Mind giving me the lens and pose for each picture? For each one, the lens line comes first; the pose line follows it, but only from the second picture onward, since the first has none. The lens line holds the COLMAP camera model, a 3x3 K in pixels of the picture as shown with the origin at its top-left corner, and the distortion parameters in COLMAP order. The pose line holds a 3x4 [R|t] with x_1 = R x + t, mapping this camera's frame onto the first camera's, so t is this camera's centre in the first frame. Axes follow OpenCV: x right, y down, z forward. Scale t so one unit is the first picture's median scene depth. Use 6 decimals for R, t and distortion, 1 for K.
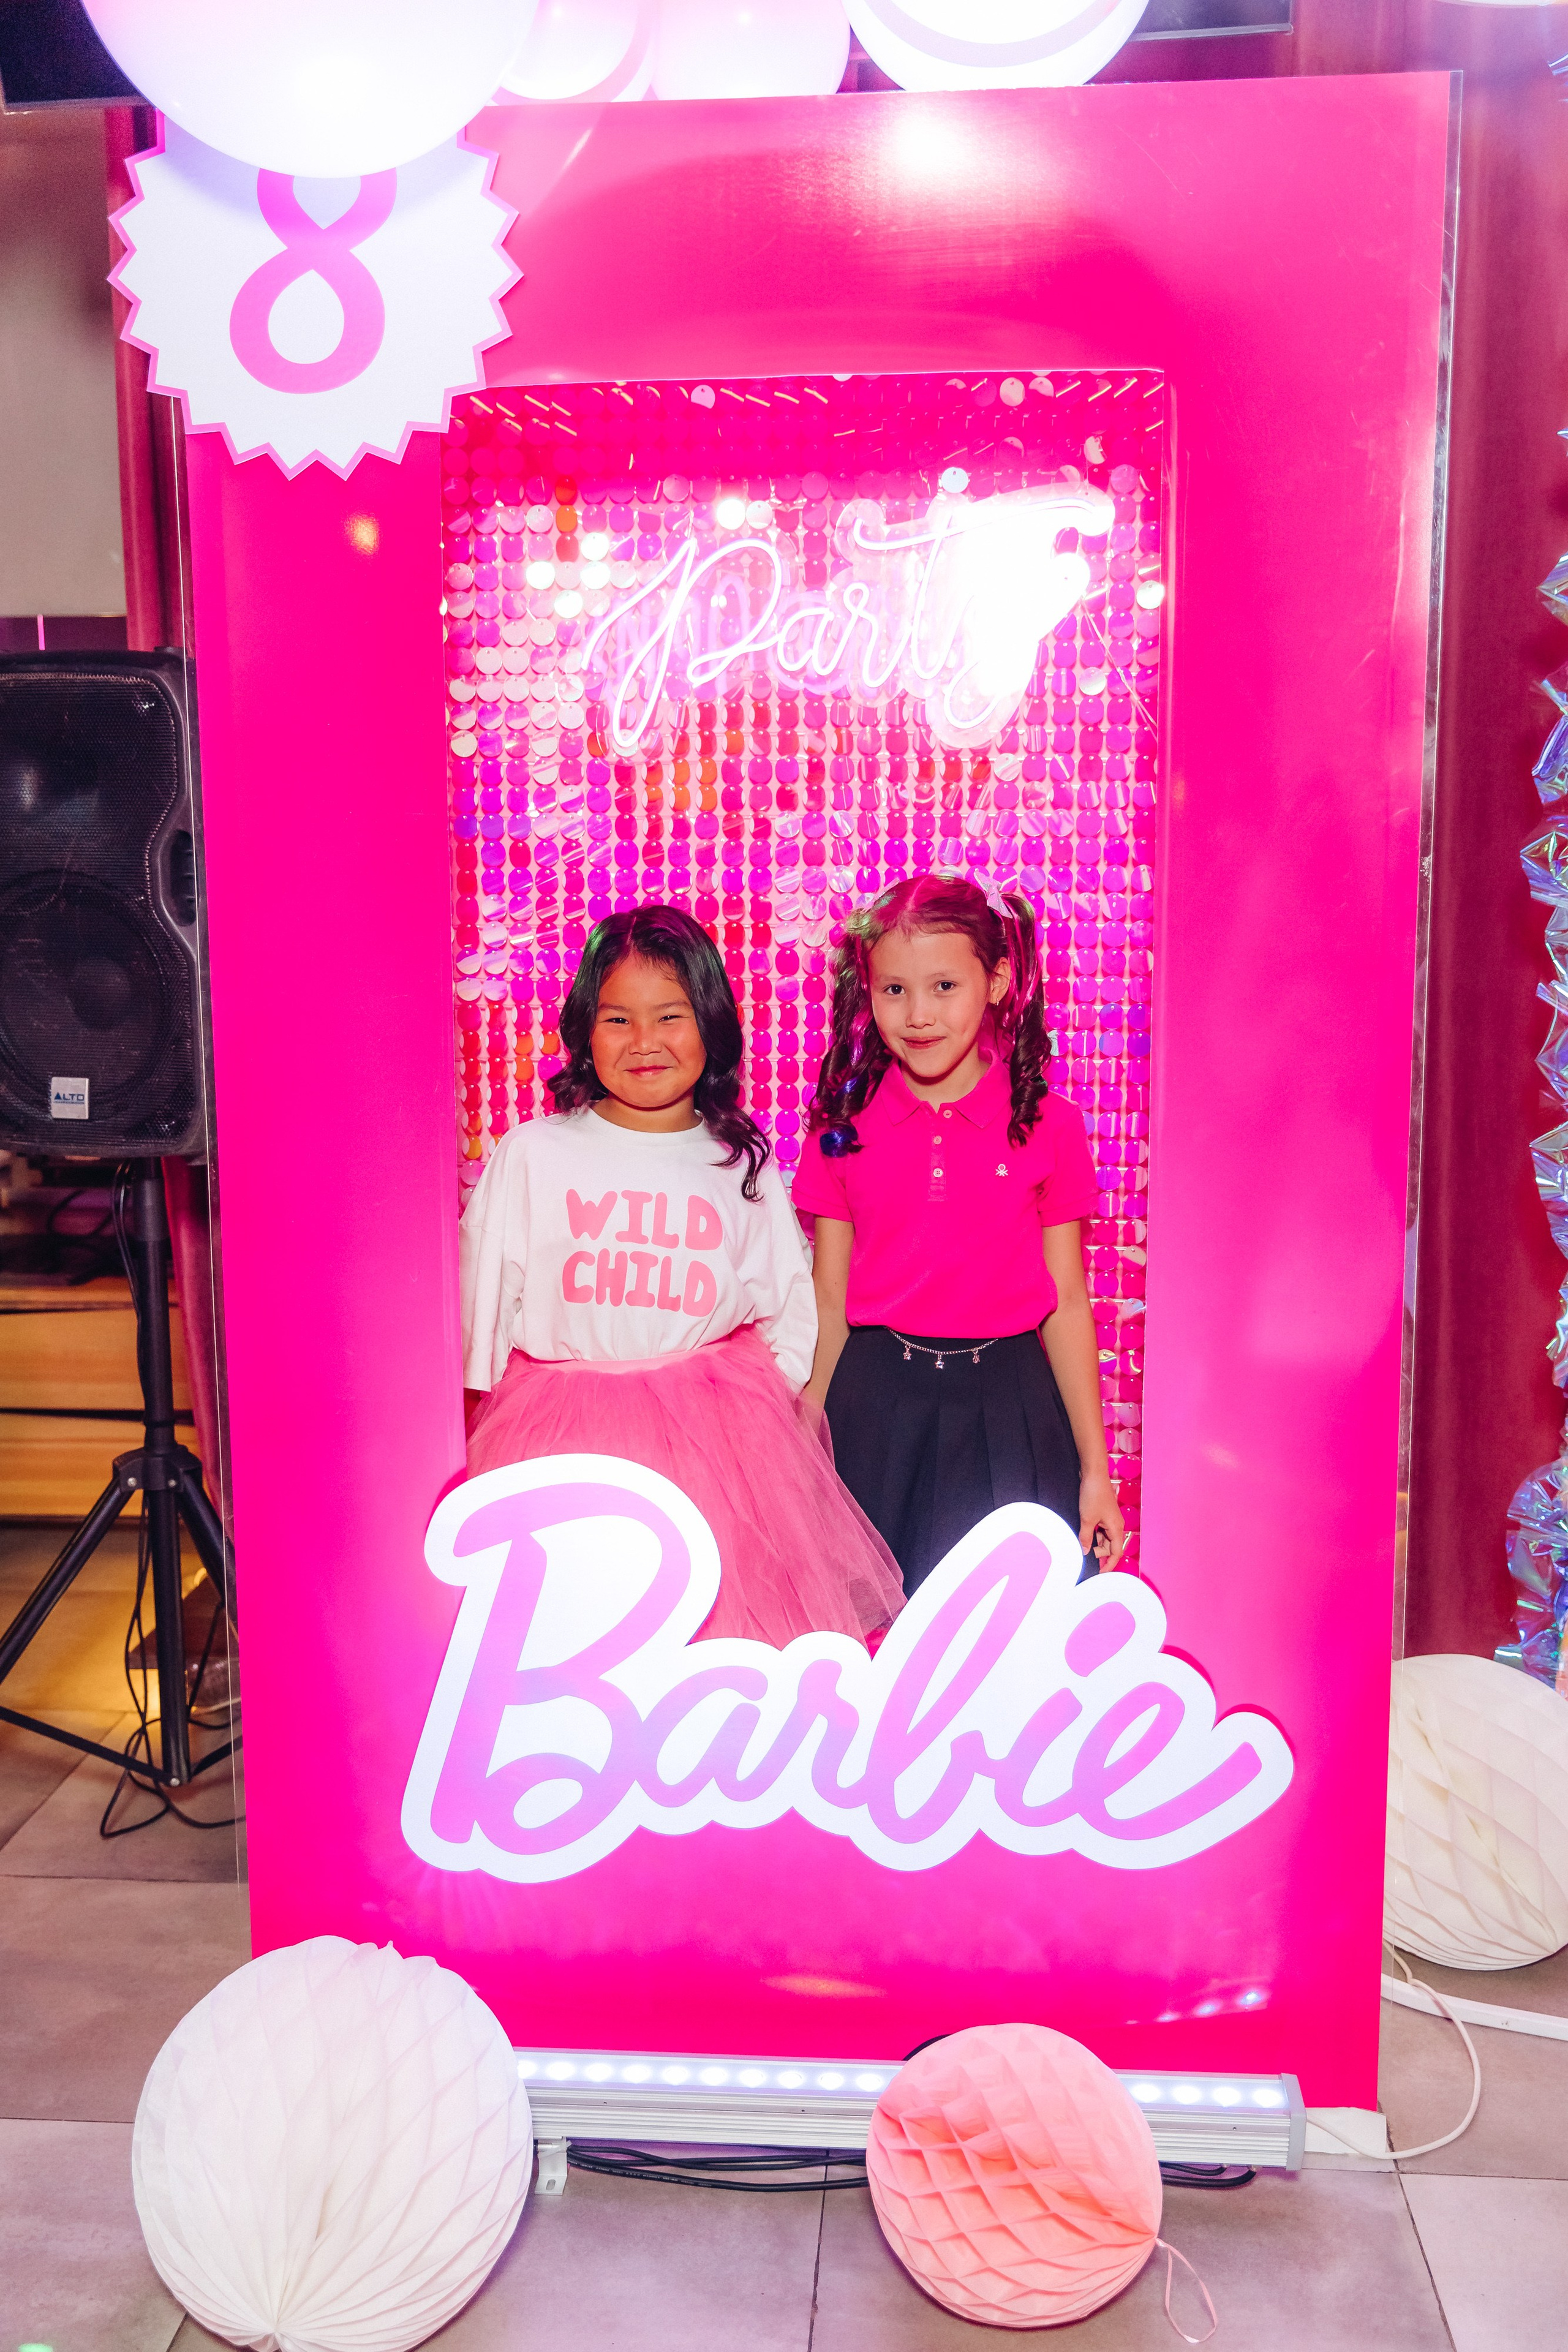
lens RADIAL K [[2388.3, 0, 750.2], [0, 2388.3, 1205.3], [0, 0, 1]] dist [0.012343, 0.000000]
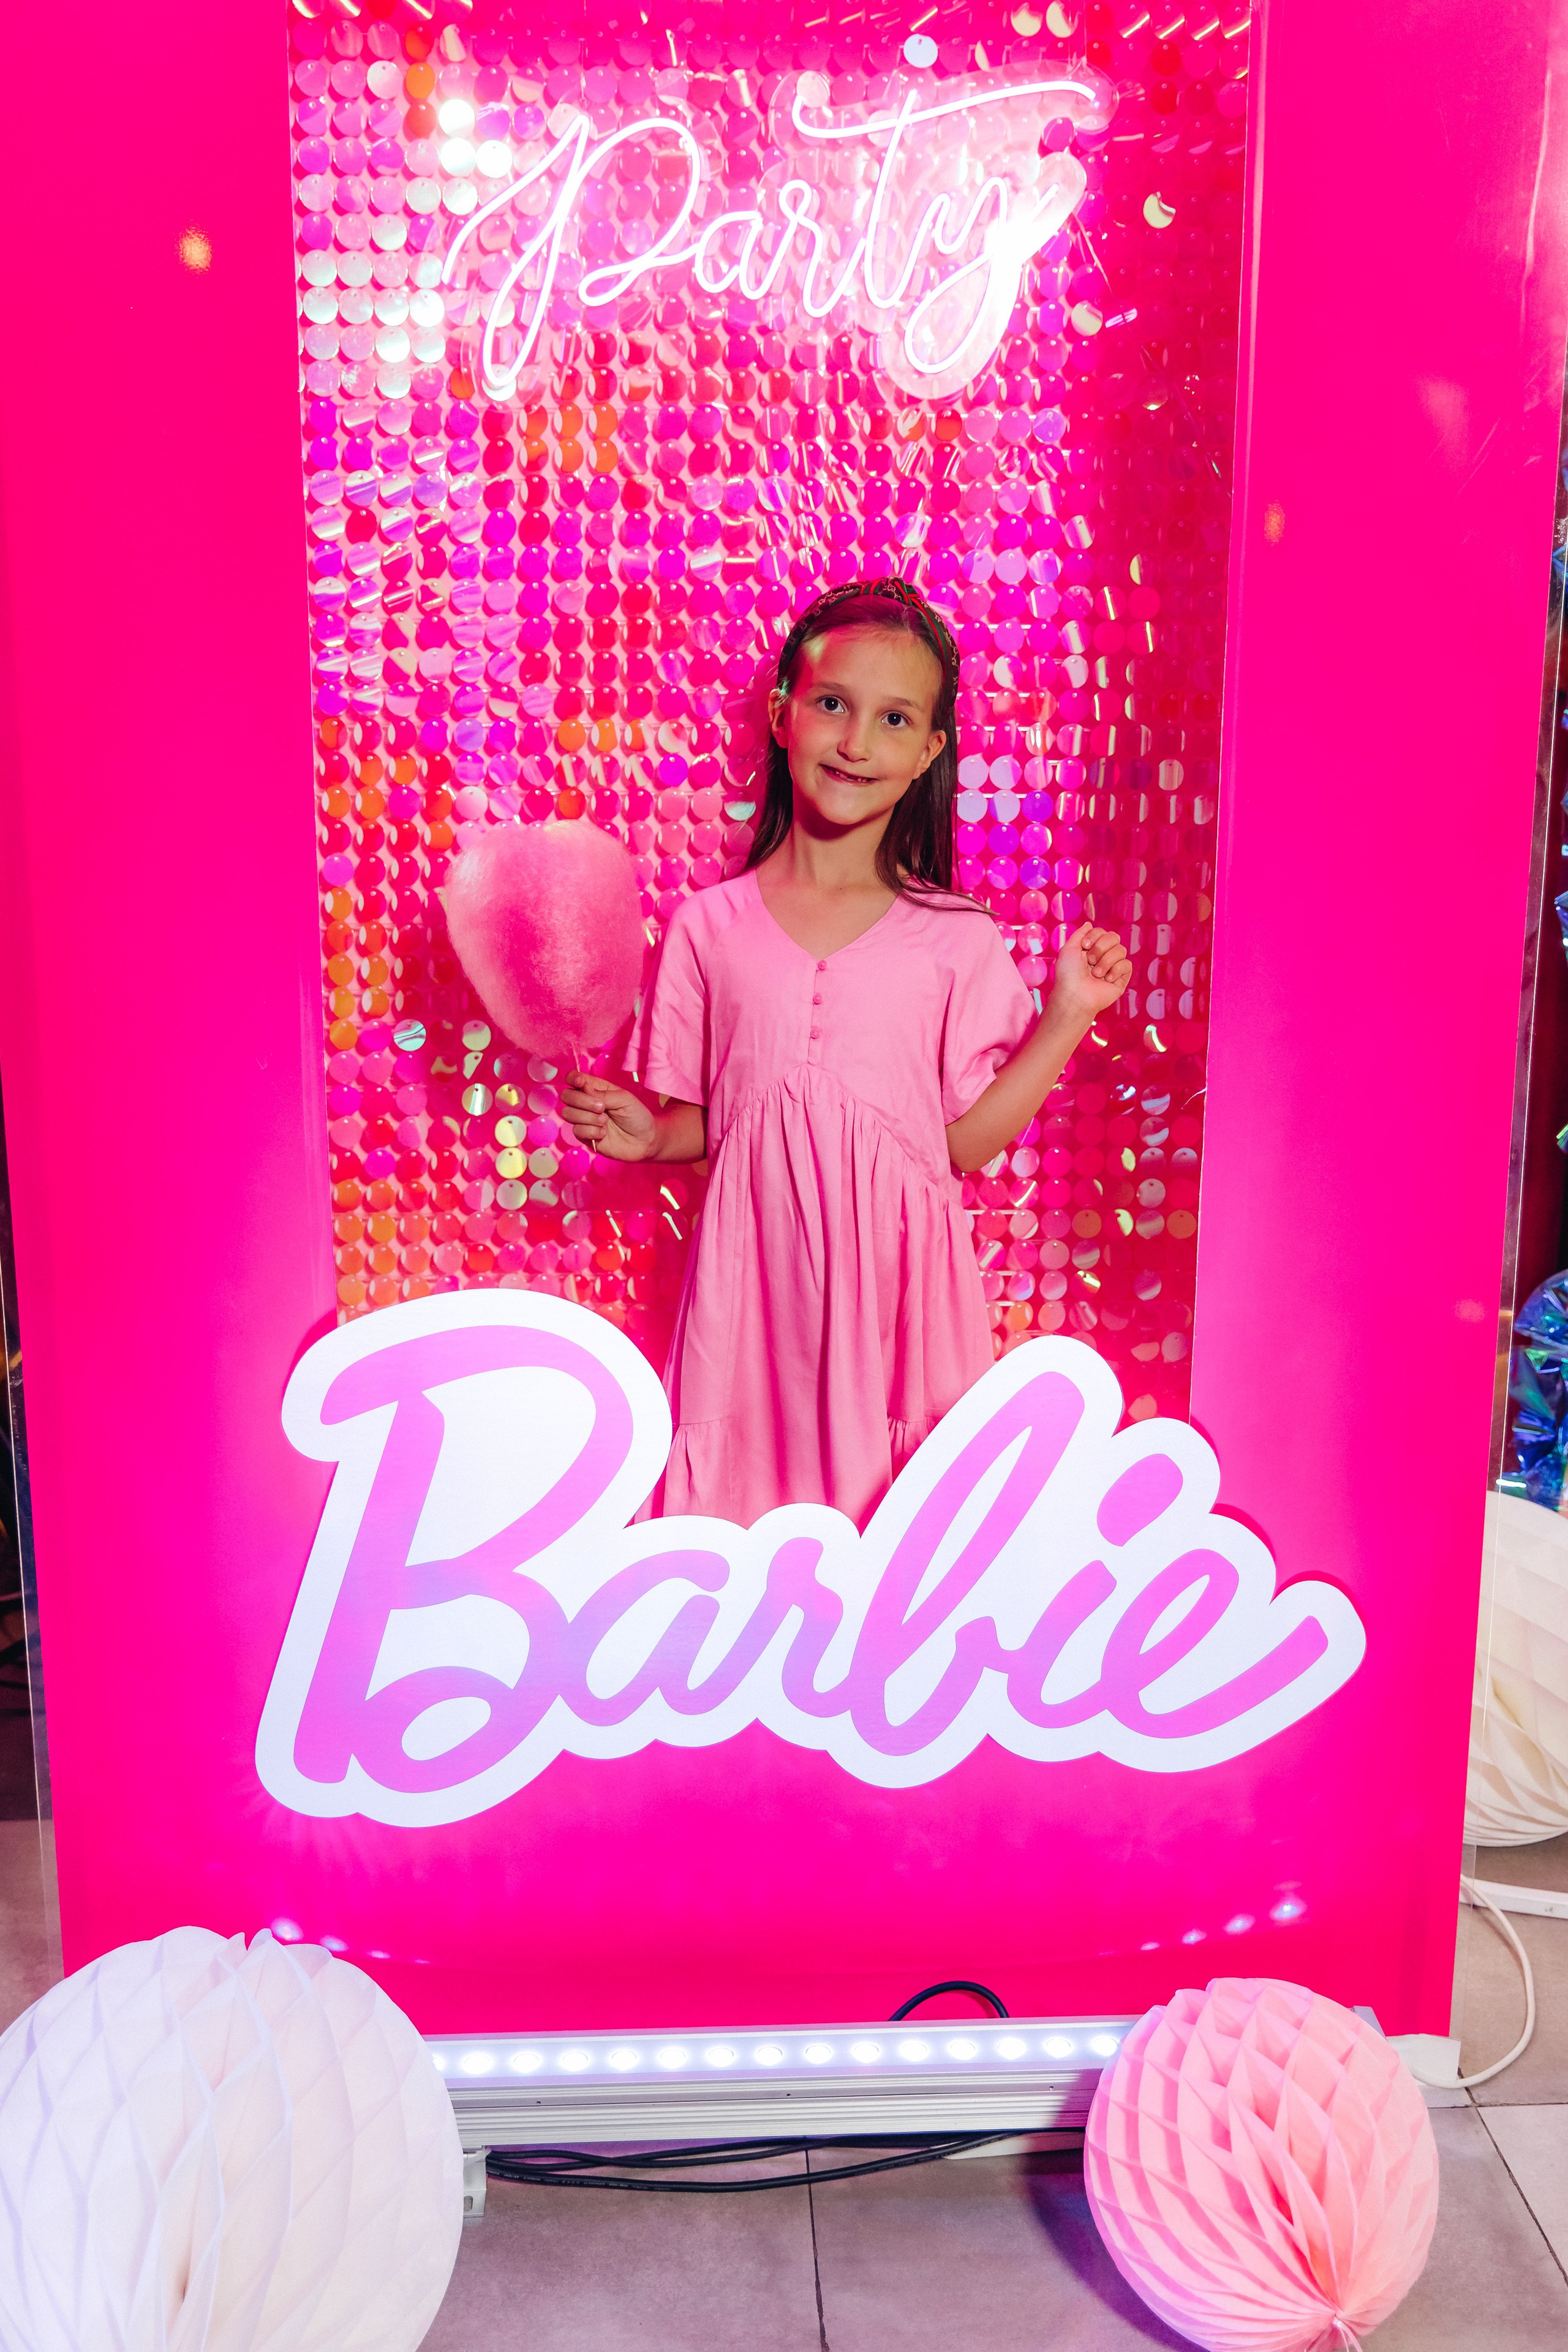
lens RADIAL K [[2388.3, 0, 815.6], [0, 2388.3, 1175.6], [0, 0, 1]] dist [0.012343, 0.000000]
pose [[0.988835, -0.018461, 0.147865, -0.078876], [0.008542, 0.997687, 0.067438, 0.015545], [-0.148768, -0.065422, 0.986706, 0.216602]]
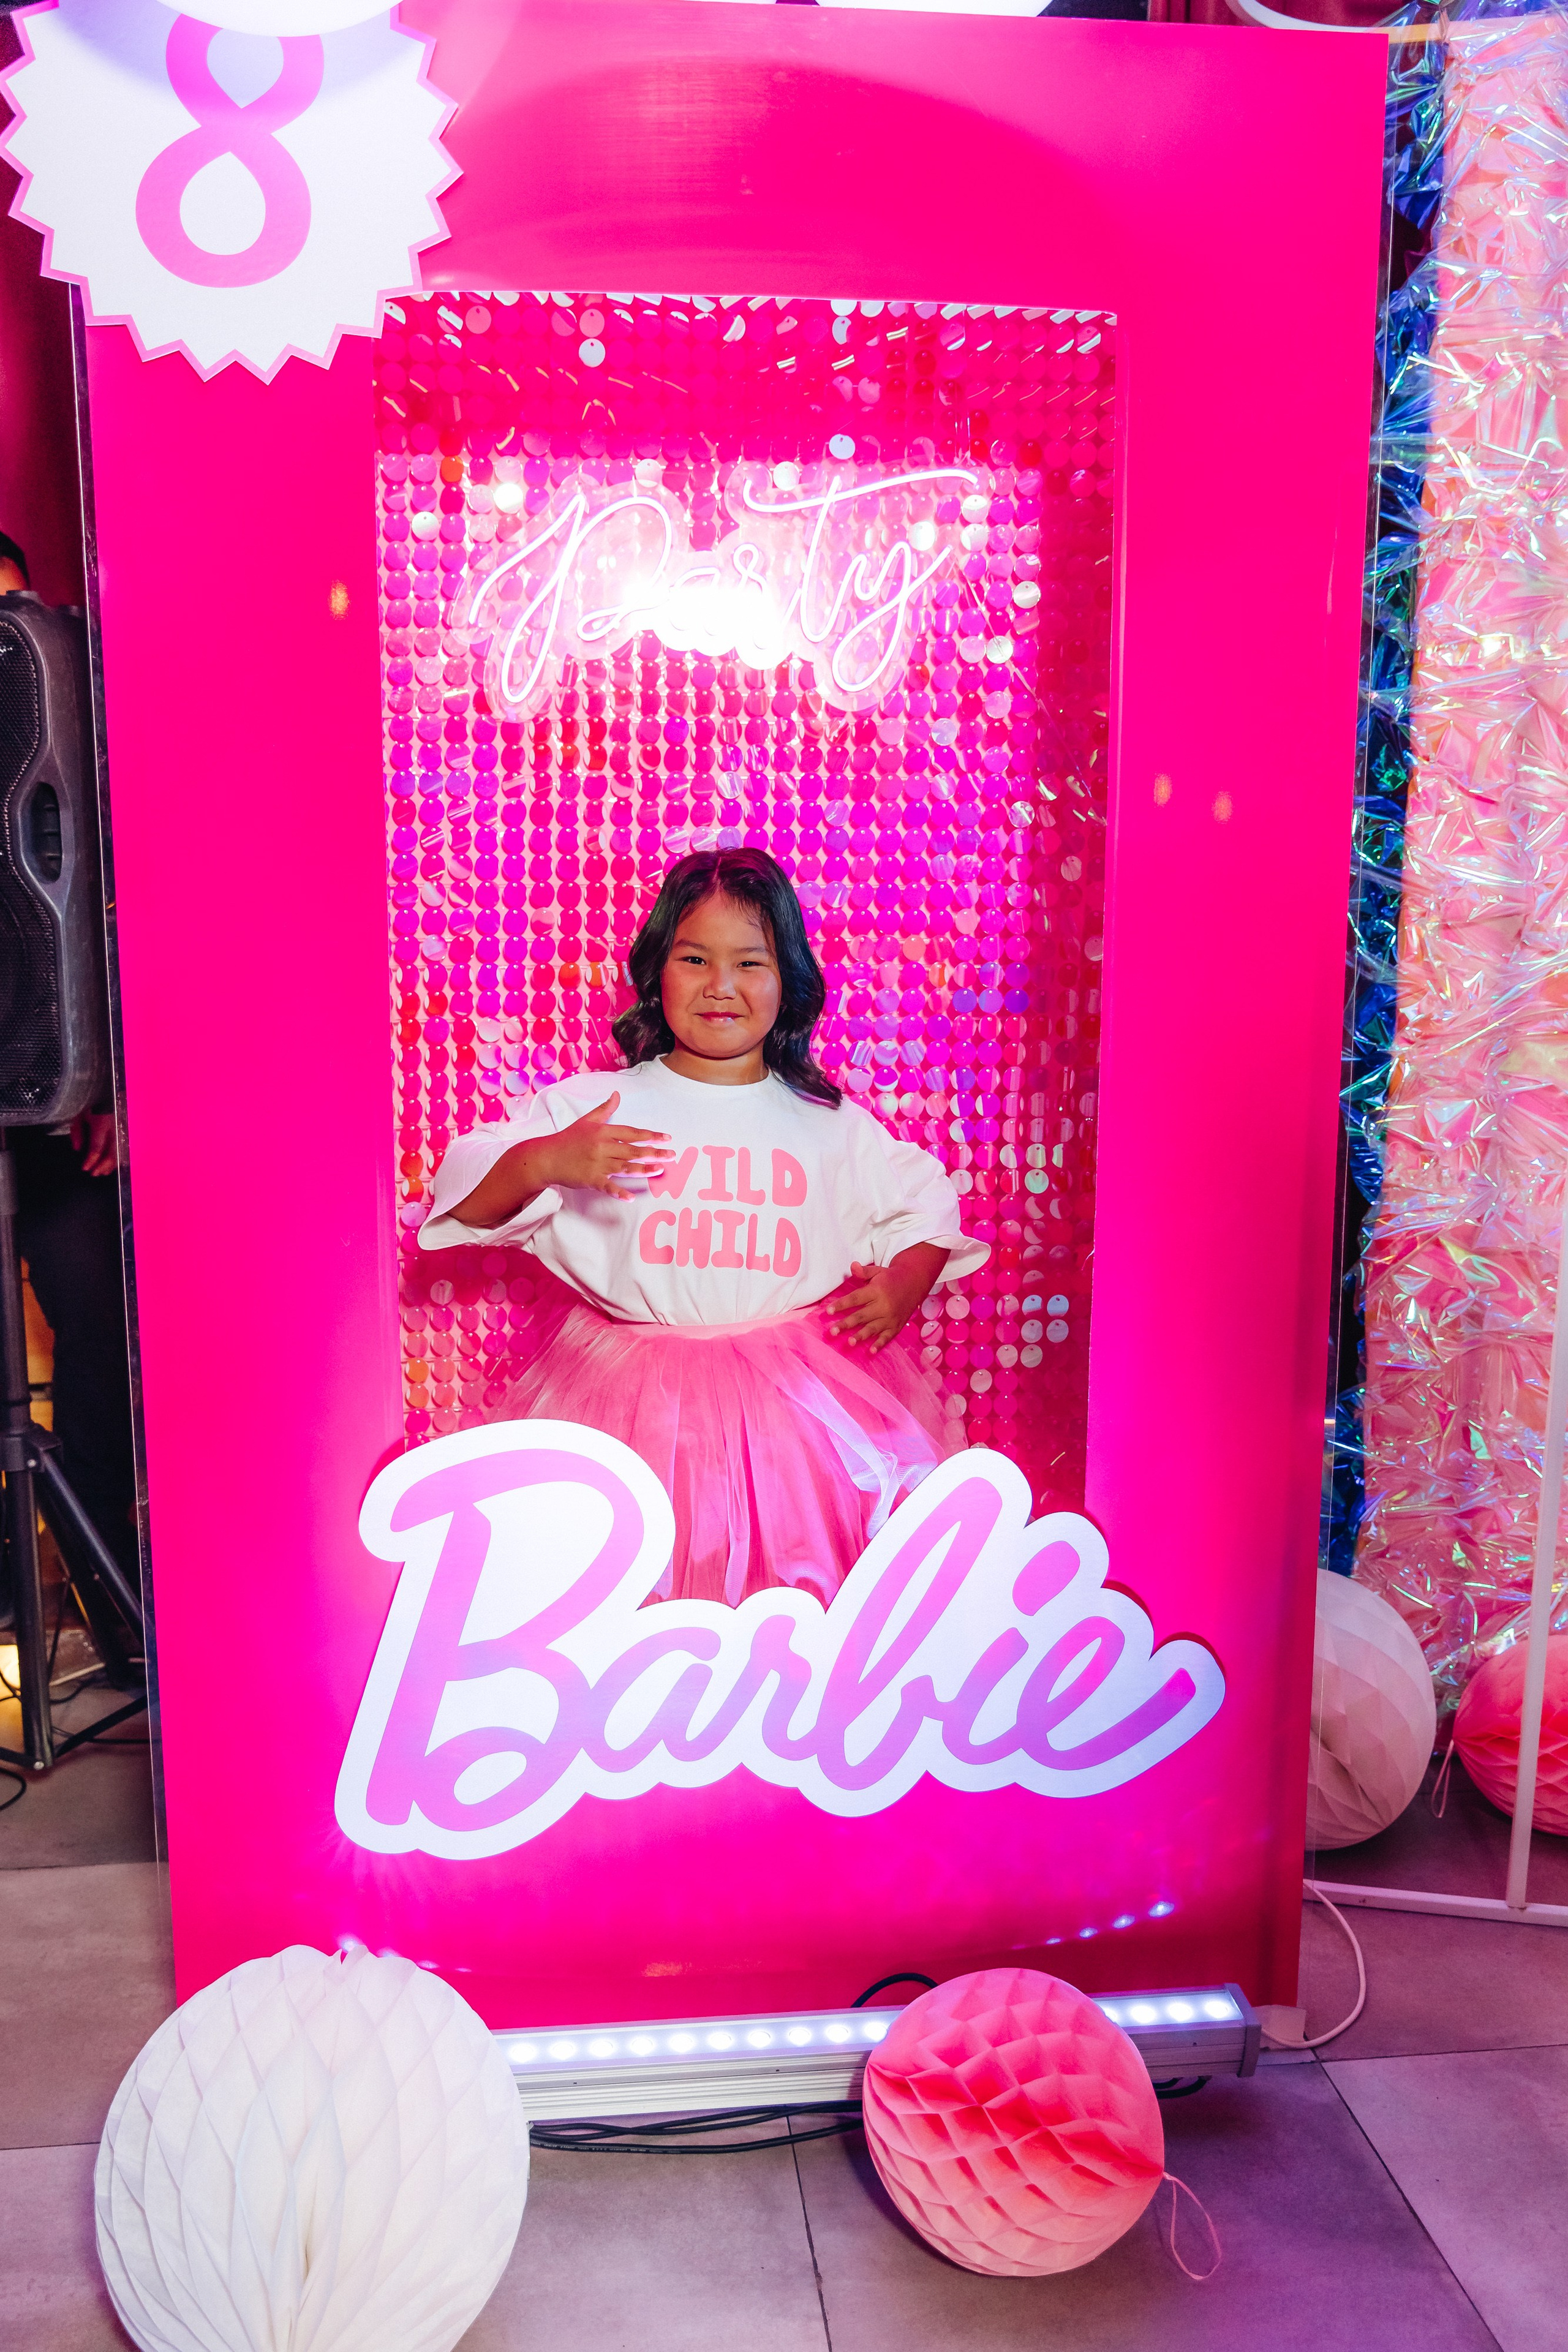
lens RADIAL K [[1958.6, 0, 757.3], [0, 1958.6, 1209.5], [0, 0, 1]] dist [-0.017198, 0.022403]
pose [[0.981127, -0.024175, 0.191849, -0.127597], [0.021741, 0.999654, 0.014780, 0.009370], [-0.192140, -0.010330, 0.981313, 0.202591]]
